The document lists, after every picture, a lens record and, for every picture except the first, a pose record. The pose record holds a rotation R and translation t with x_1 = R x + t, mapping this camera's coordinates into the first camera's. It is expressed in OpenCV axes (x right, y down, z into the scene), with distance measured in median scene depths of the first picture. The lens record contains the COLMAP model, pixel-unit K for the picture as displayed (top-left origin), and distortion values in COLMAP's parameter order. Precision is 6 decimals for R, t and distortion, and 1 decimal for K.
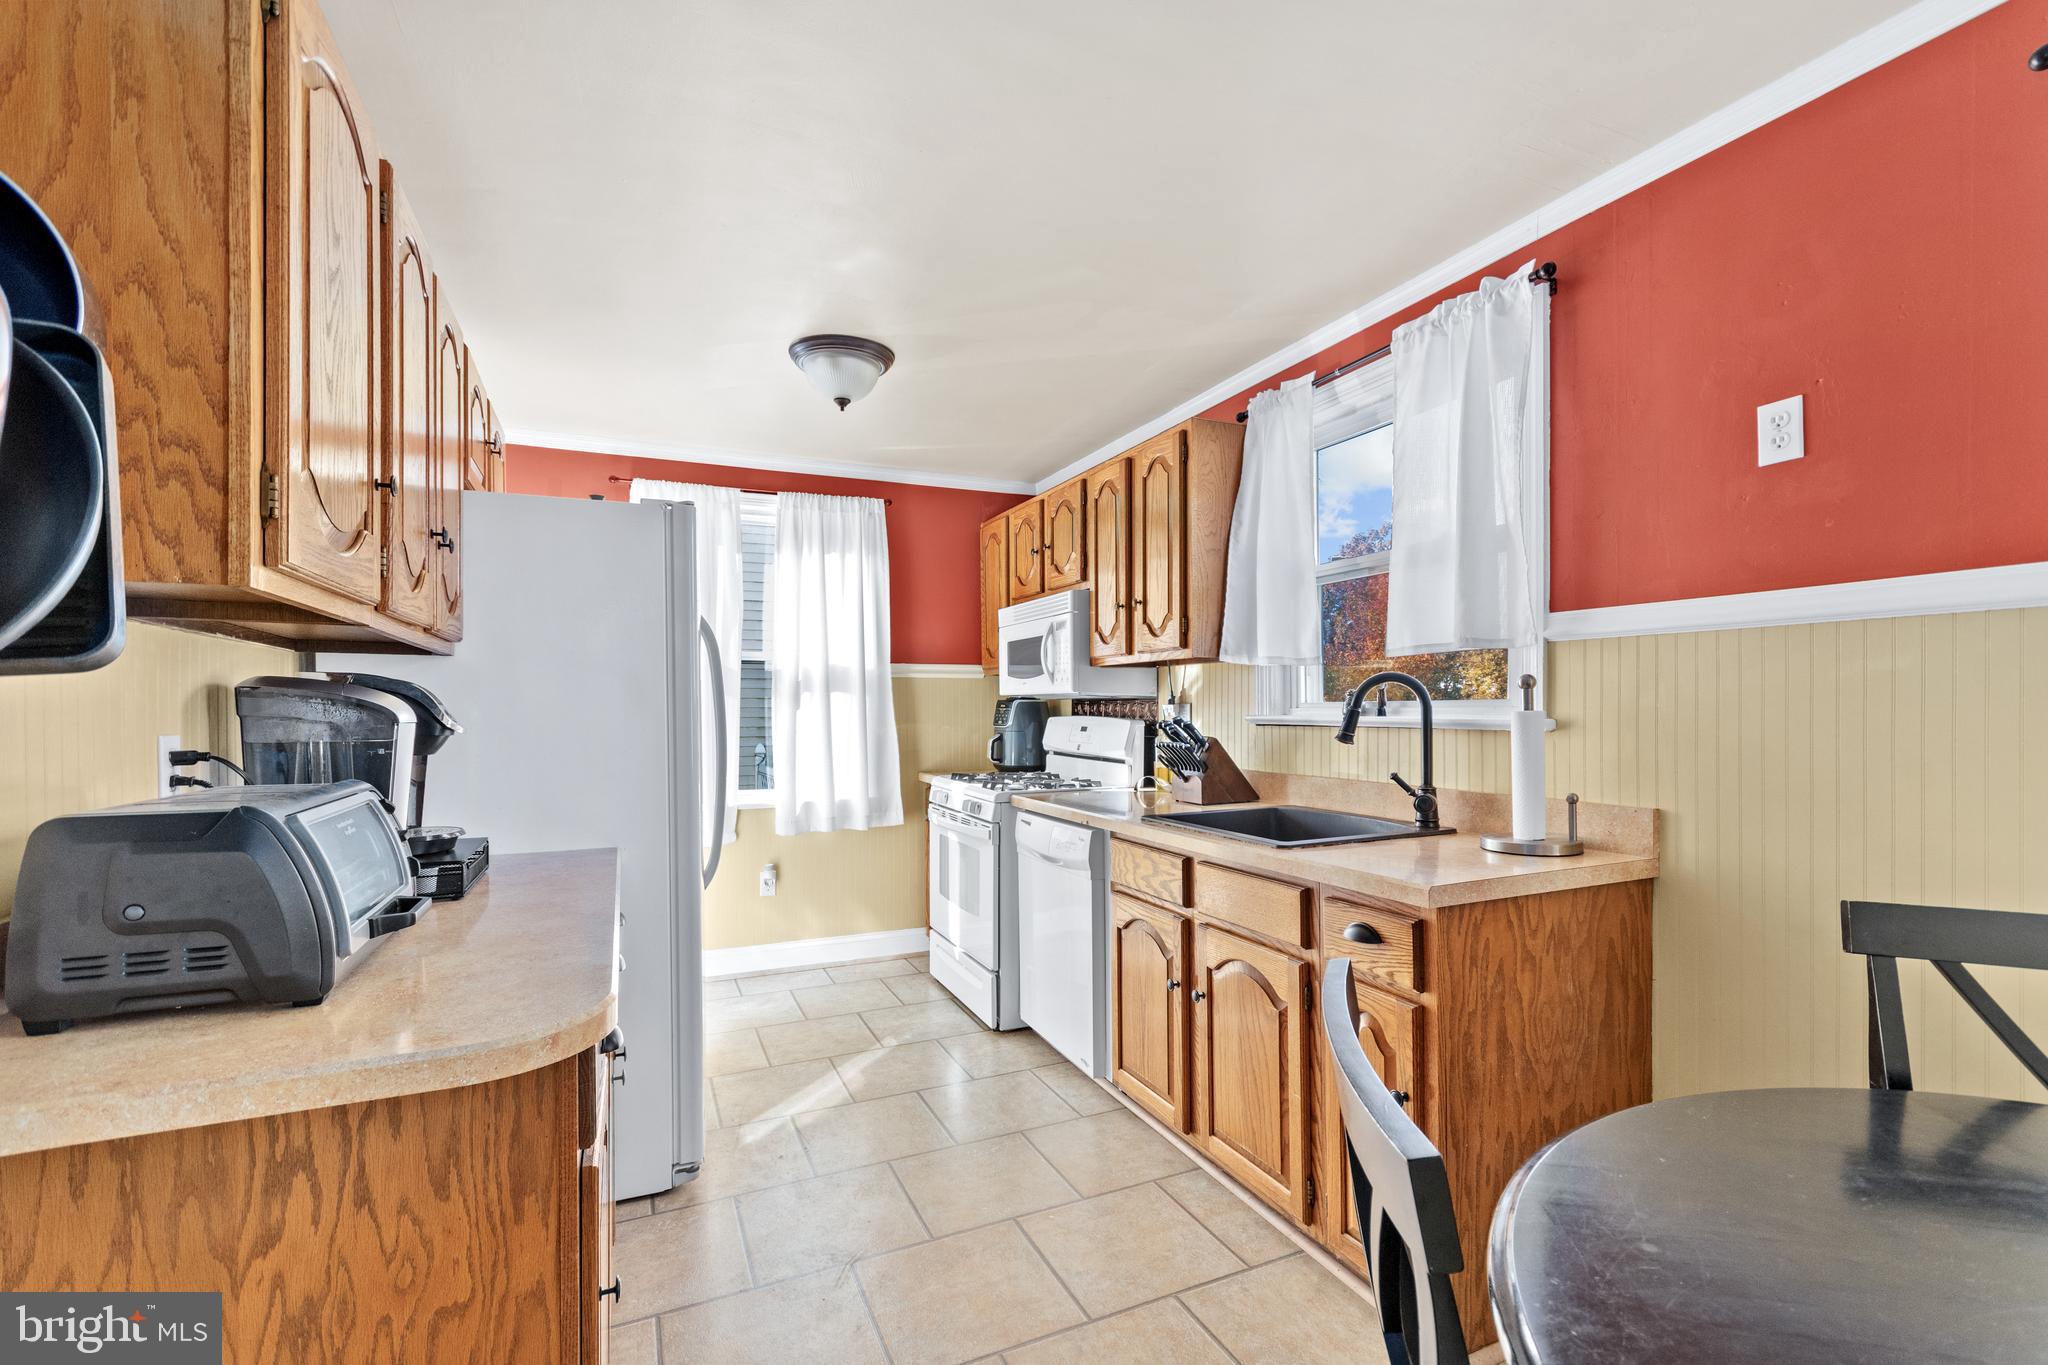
lens RADIAL K [[893.9, 0, 1013.3], [0, 893.9, 696.4], [0, 0, 1]] dist [0.000249, 0.001892]
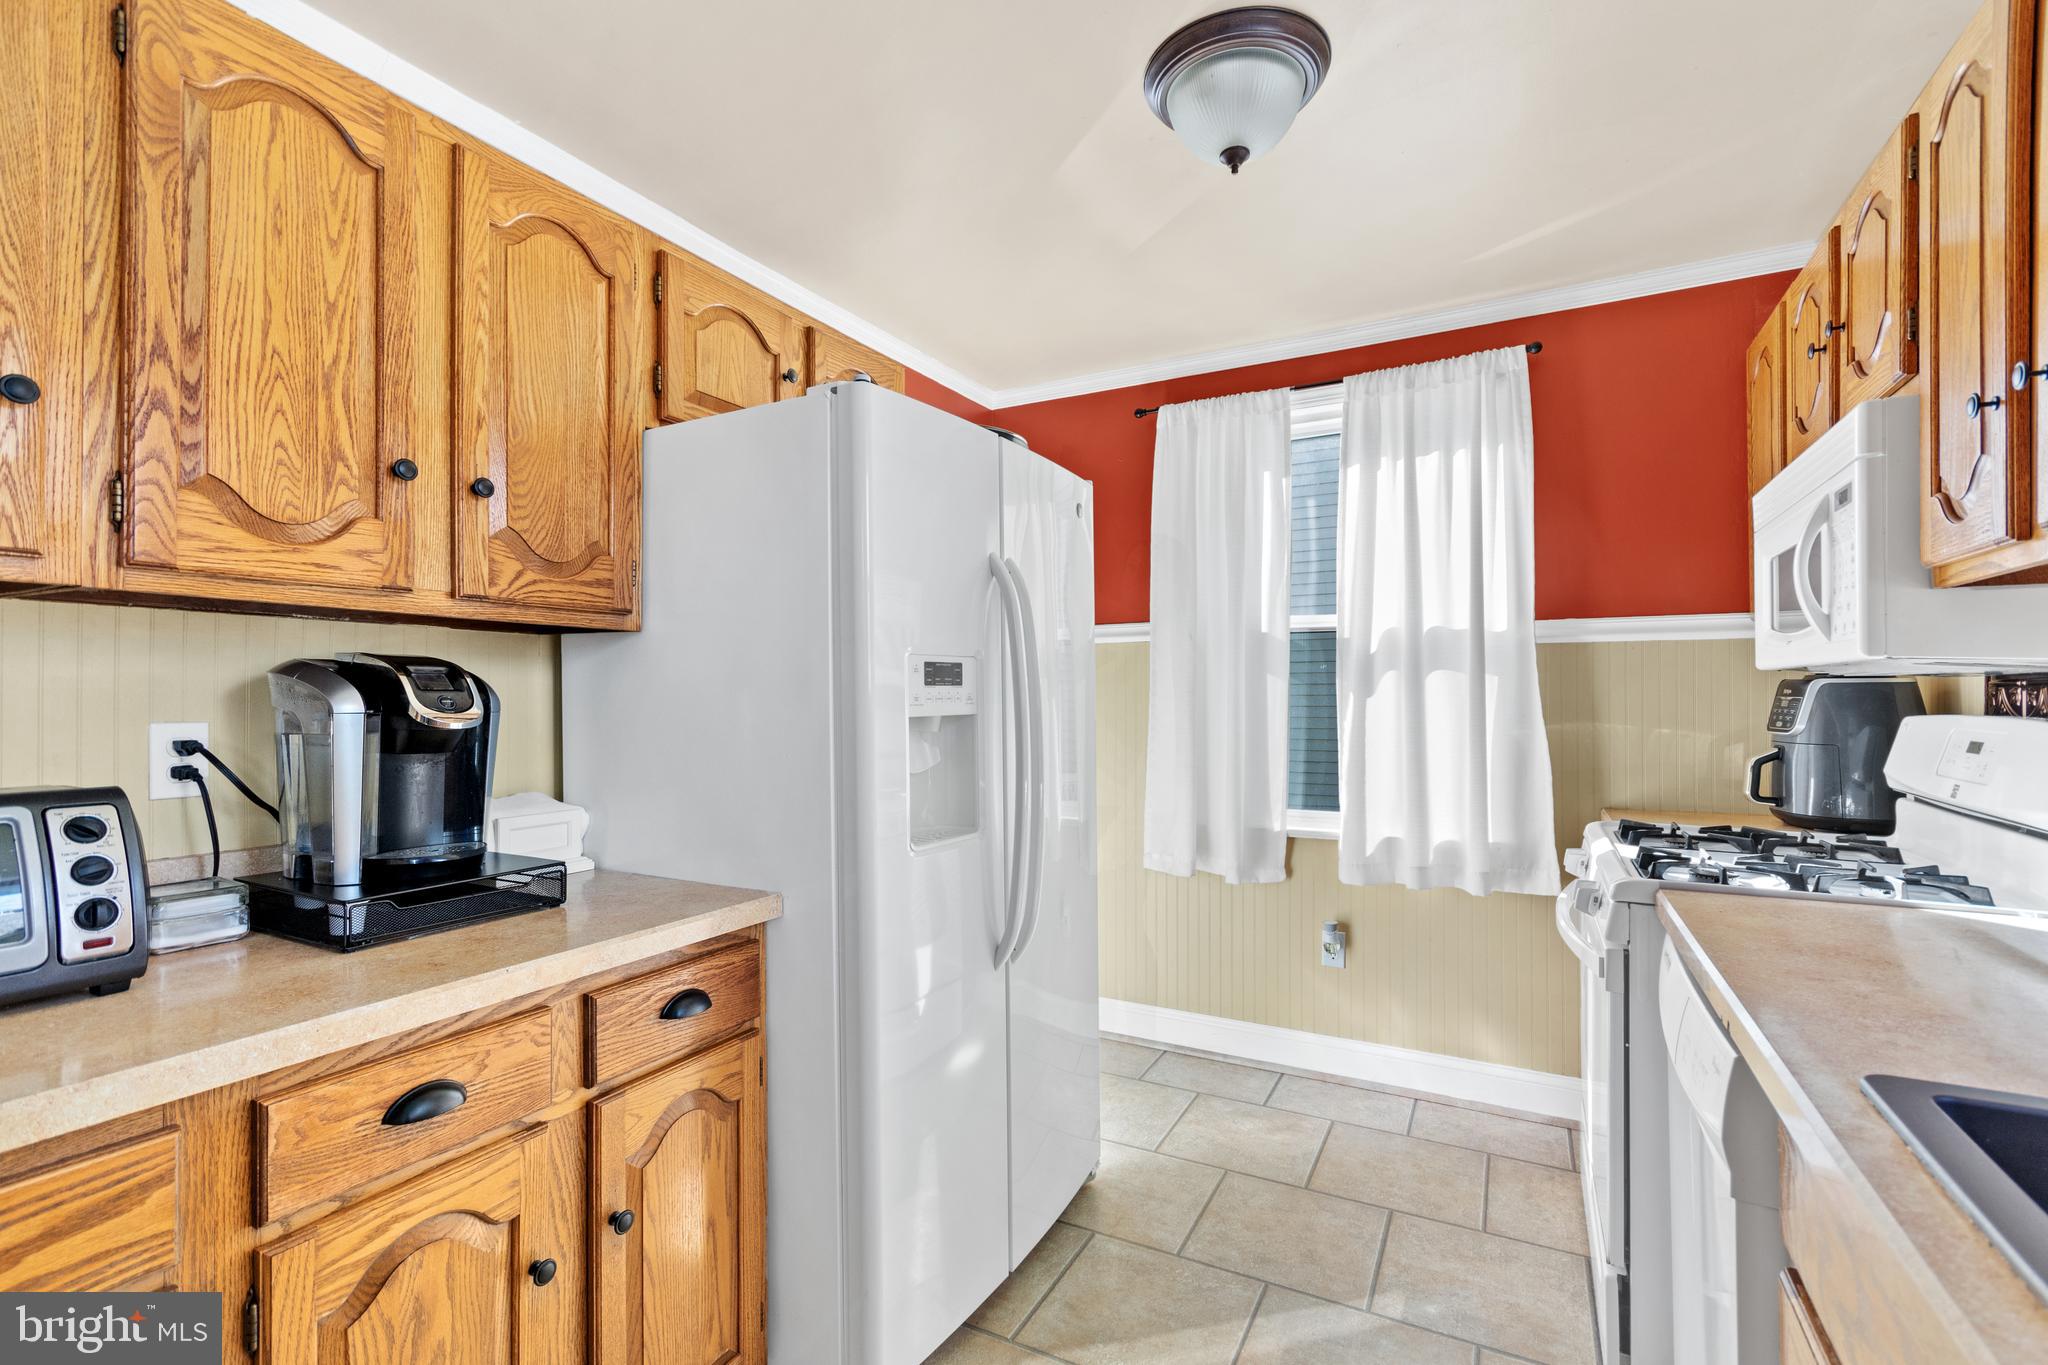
lens RADIAL K [[893.9, 0, 1041.4], [0, 893.9, 684.7], [0, 0, 1]] dist [0.000249, 0.001892]
pose [[0.619634, -0.005684, -0.784871, 0.127117], [0.006425, 0.999977, -0.002168, 0.005435], [0.784865, -0.003700, 0.619656, 0.389912]]
